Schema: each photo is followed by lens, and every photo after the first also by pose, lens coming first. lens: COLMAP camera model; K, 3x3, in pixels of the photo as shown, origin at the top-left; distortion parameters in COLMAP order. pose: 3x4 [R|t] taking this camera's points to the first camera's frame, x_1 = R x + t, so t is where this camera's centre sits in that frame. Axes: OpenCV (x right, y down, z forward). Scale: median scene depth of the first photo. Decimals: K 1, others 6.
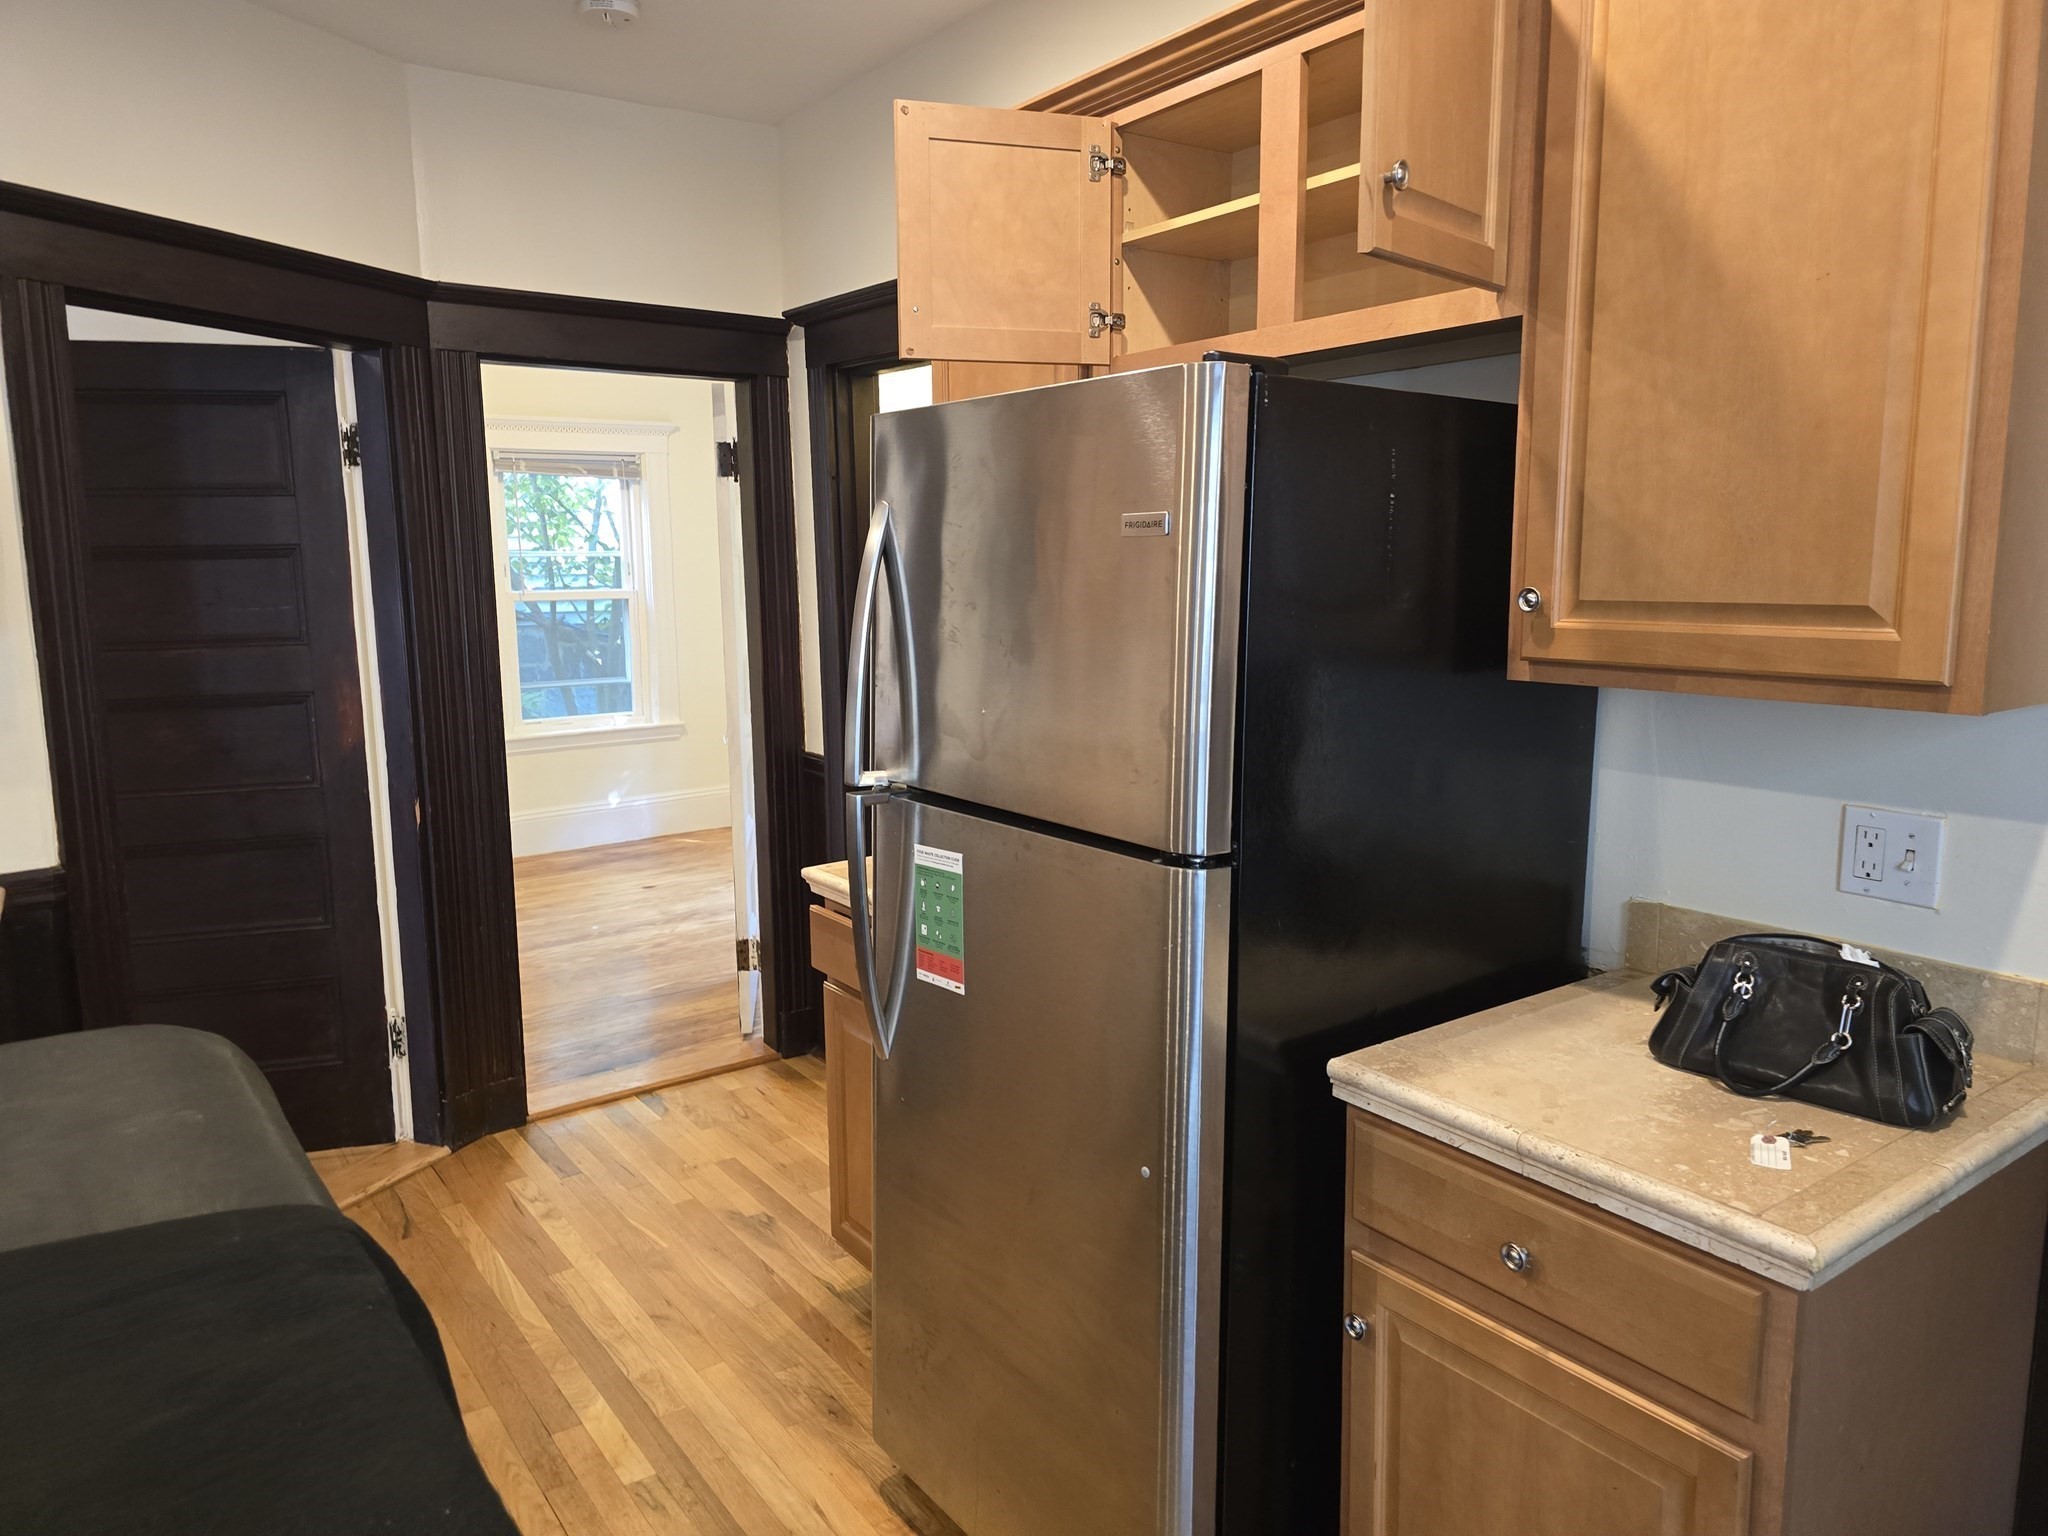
lens RADIAL K [[1382.7, 0, 1014.6], [0, 1382.7, 741.1], [0, 0, 1]] dist [0.003056, -0.001651]
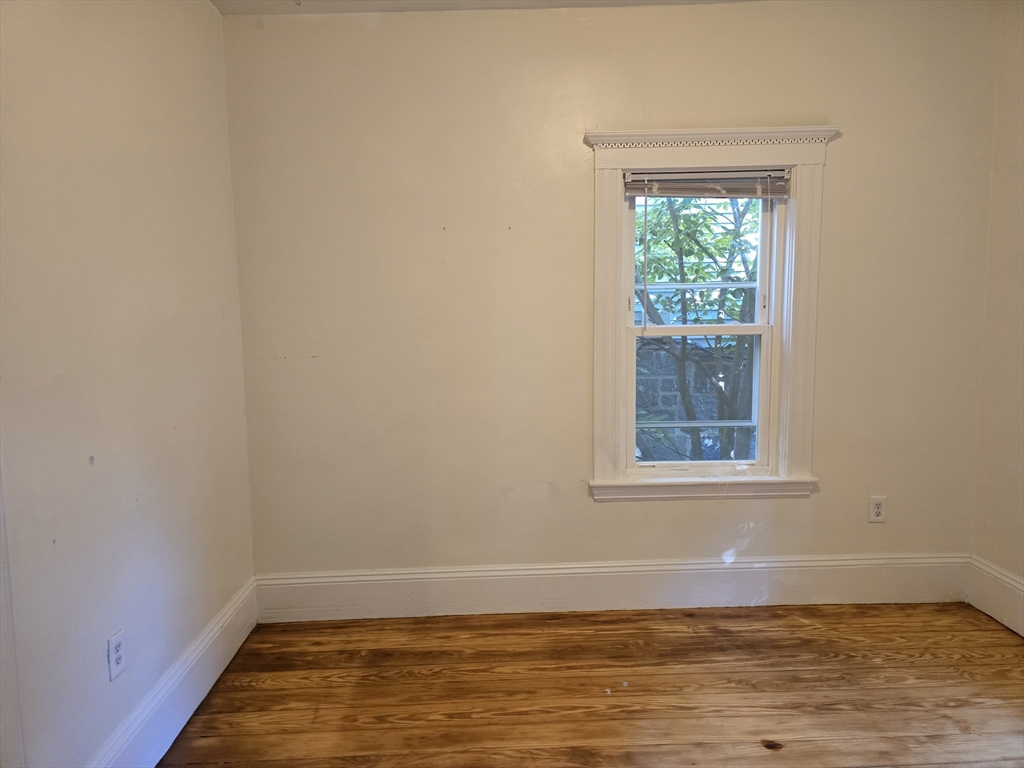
lens RADIAL K [[677.4, 0, 512.7], [0, 677.4, 380.9], [0, 0, 1]] dist [0.052686, -0.051473]
pose [[0.830167, 0.064163, -0.553810, -0.164039], [-0.075726, 0.997127, 0.002011, -0.061089], [0.552347, 0.040268, 0.832641, 0.537072]]
